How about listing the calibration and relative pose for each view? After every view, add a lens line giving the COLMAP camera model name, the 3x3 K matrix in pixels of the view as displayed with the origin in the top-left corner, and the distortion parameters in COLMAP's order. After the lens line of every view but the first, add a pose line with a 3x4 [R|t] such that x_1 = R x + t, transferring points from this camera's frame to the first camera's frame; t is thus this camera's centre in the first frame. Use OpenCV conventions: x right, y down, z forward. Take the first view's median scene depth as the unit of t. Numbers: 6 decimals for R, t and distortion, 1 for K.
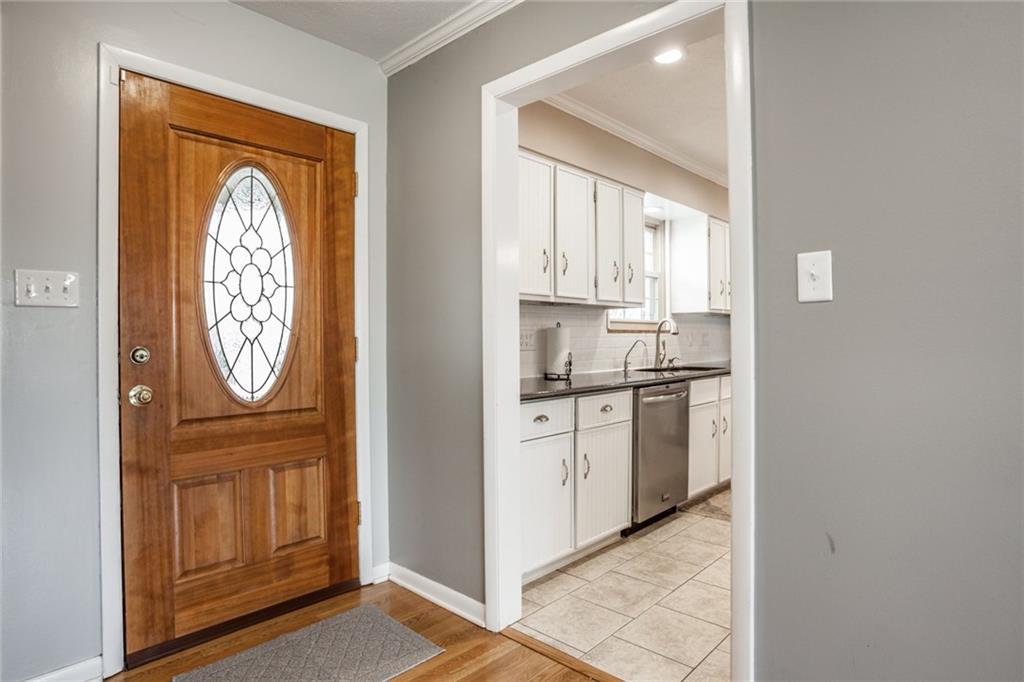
lens RADIAL K [[575.1, 0, 506.1], [0, 575.1, 336.8], [0, 0, 1]] dist [-0.050686, -0.000115]
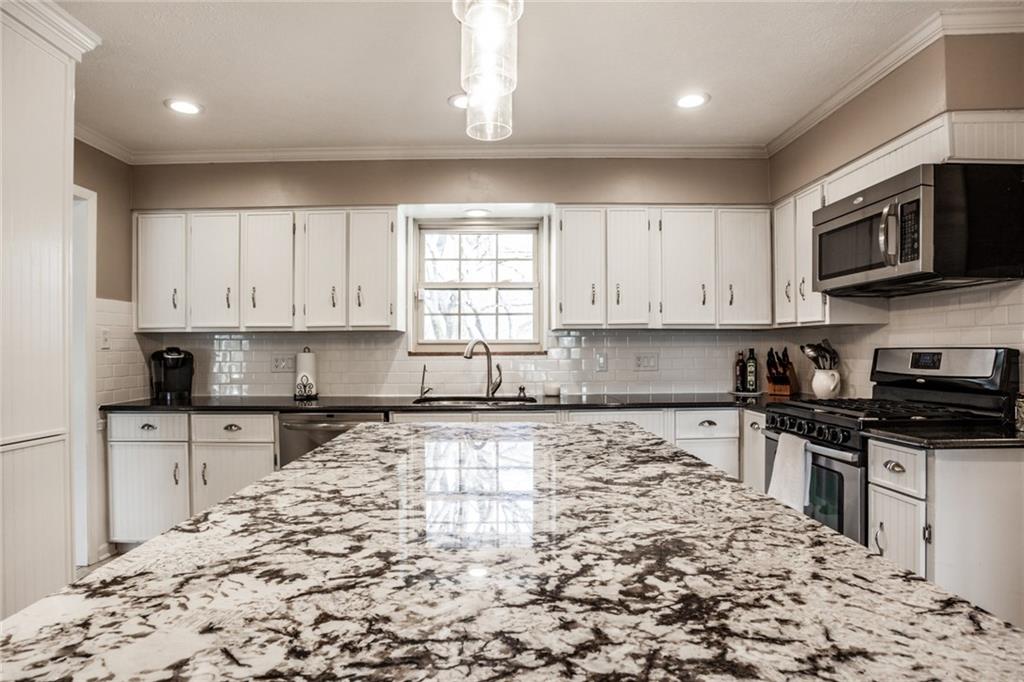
lens RADIAL K [[559.9, 0, 495.2], [0, 559.9, 352.1], [0, 0, 1]] dist [-0.060364, 0.017534]
pose [[0.681374, 0.006213, -0.731909, 0.937876], [0.002827, 0.999934, 0.011120, -0.022239], [0.731930, -0.009646, 0.681312, 0.466773]]
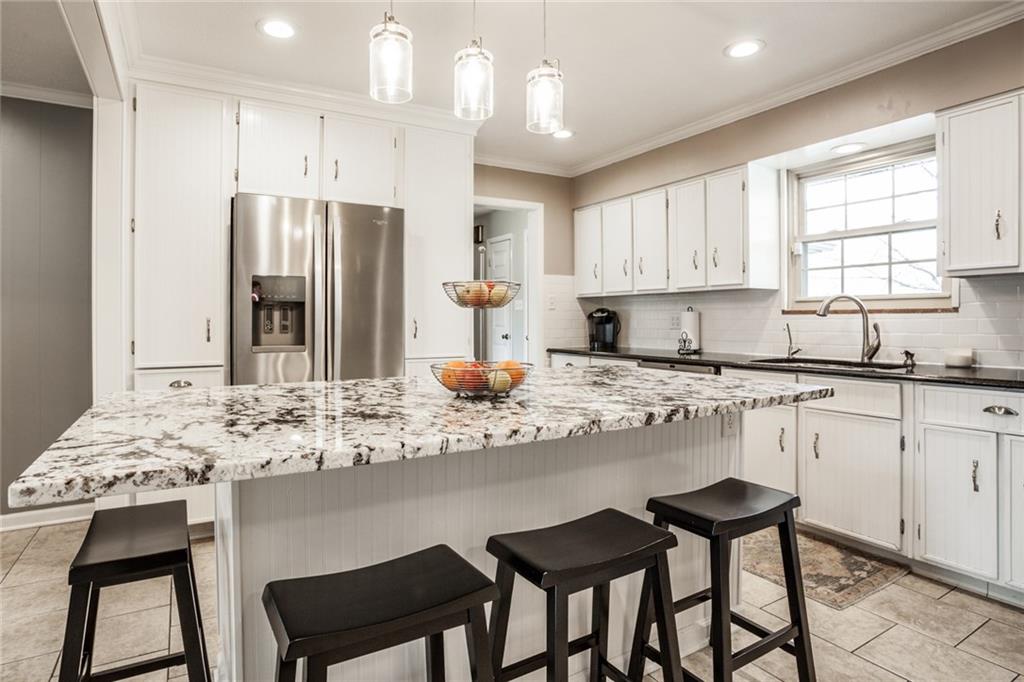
lens RADIAL K [[559.9, 0, 486.1], [0, 559.9, 311.4], [0, 0, 1]] dist [-0.060364, 0.017534]
pose [[-0.301739, -0.005795, -0.953373, 1.129259], [0.007353, 0.999938, -0.008405, -0.007216], [0.953362, -0.009546, -0.301677, 0.803507]]
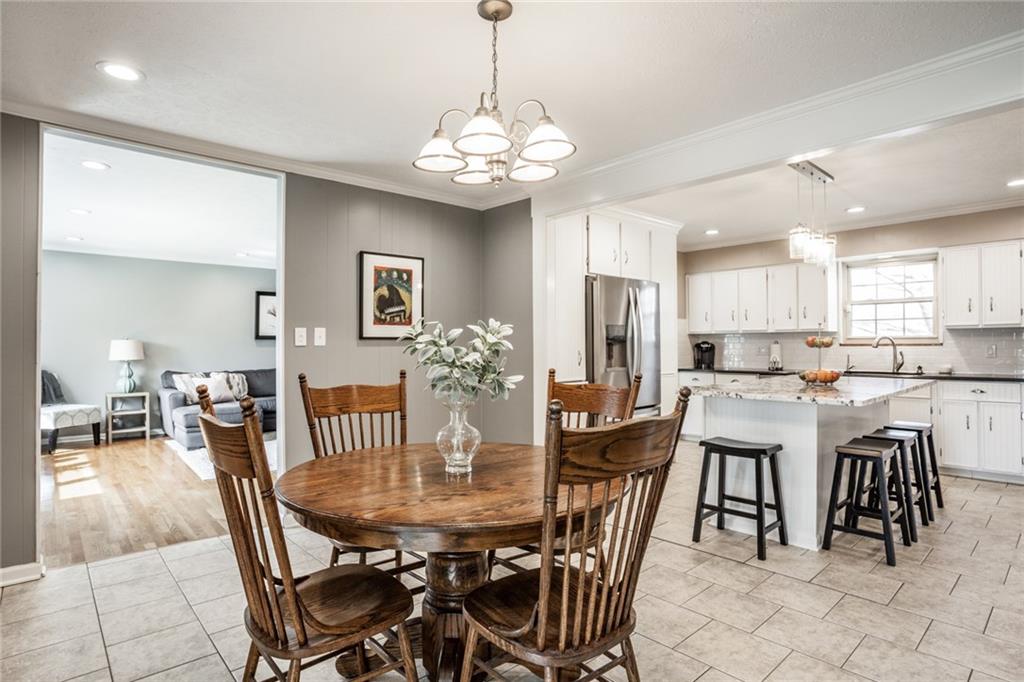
lens RADIAL K [[559.9, 0, 502.2], [0, 559.9, 332.4], [0, 0, 1]] dist [-0.060364, 0.017534]
pose [[-0.085272, -0.014499, -0.996252, 1.716766], [0.008435, 0.999848, -0.015273, -0.028276], [0.996322, -0.009706, -0.085137, 0.208331]]
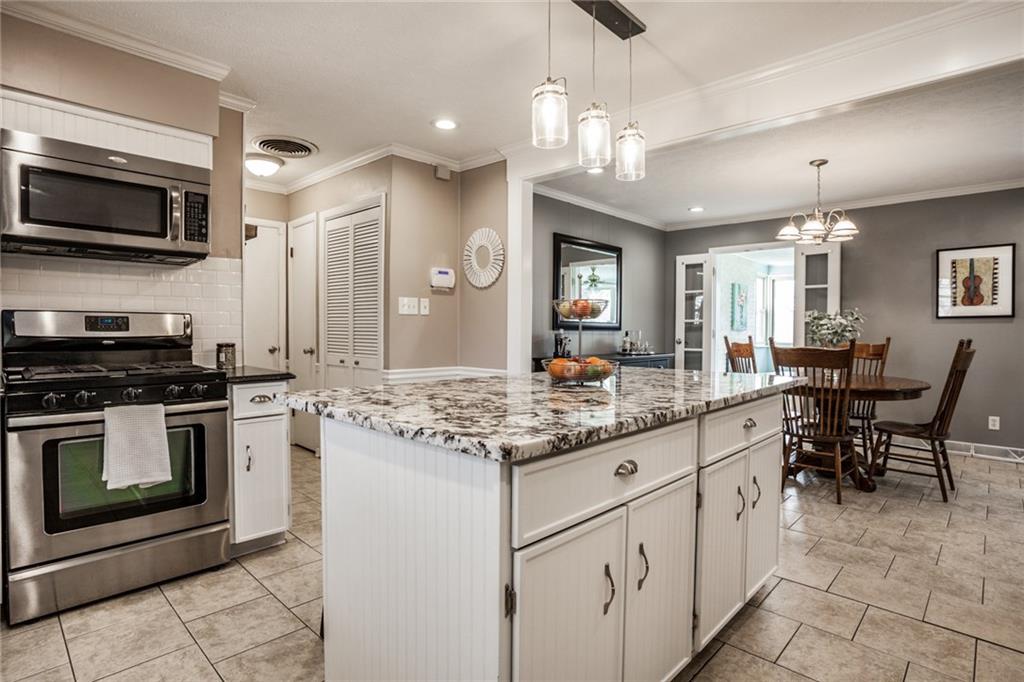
lens RADIAL K [[524.6, 0, 515.5], [0, 524.6, 339.2], [0, 0, 1]] dist [-0.043723, 0.009510]
pose [[0.003762, -0.012258, 0.999918, 0.225550], [-0.011563, 0.999857, 0.012300, 0.000340], [-0.999926, -0.011608, 0.003619, 0.733254]]
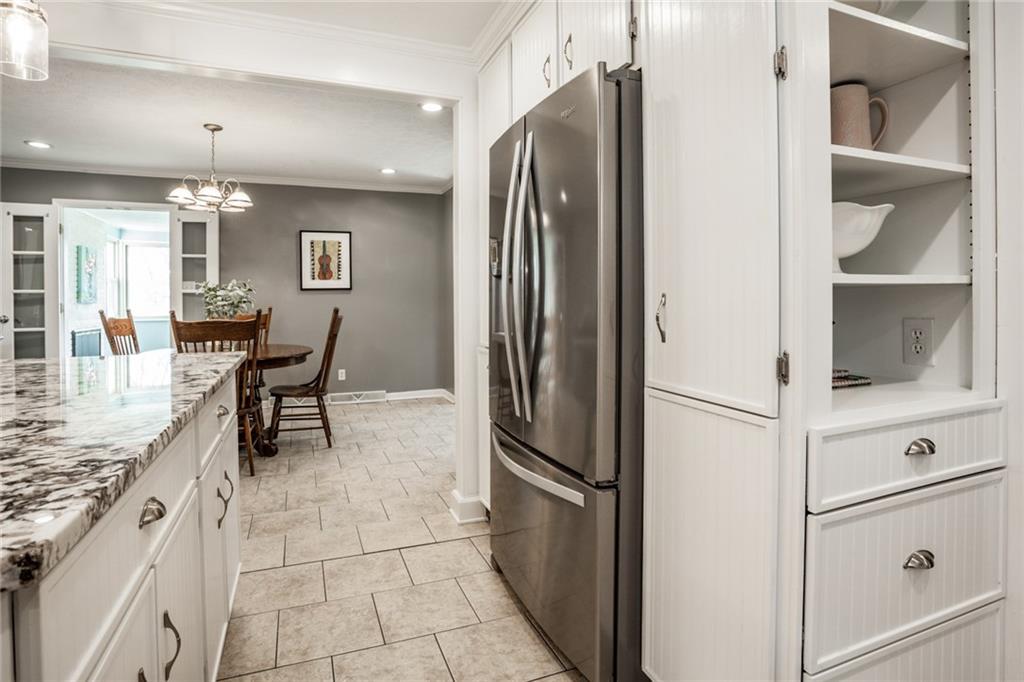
lens RADIAL K [[529.2, 0, 511.1], [0, 529.2, 304.8], [0, 0, 1]] dist [-0.049736, 0.013762]
pose [[-0.906654, 0.009372, 0.421770, 0.321263], [0.010478, 0.999945, 0.000305, -0.000573], [-0.421744, 0.004696, -0.906703, 0.793693]]
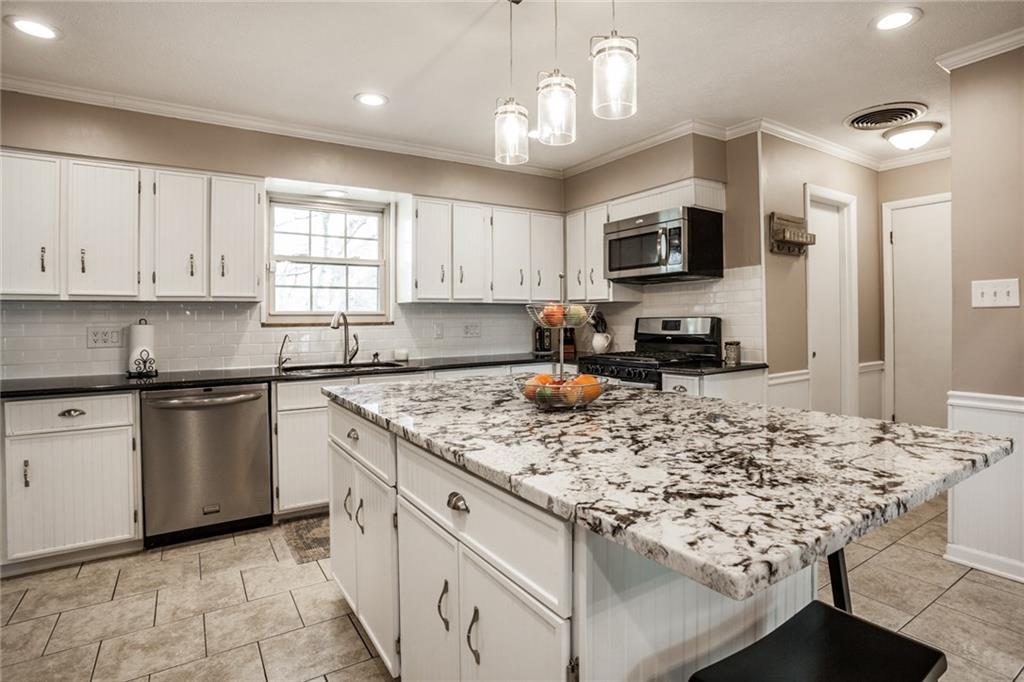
lens RADIAL K [[529.2, 0, 526.8], [0, 529.2, 318.4], [0, 0, 1]] dist [-0.049736, 0.013762]
pose [[0.972609, -0.004093, -0.232413, 0.793016], [0.004858, 0.999985, 0.002717, -0.020806], [0.232398, -0.003771, 0.972613, 0.256854]]
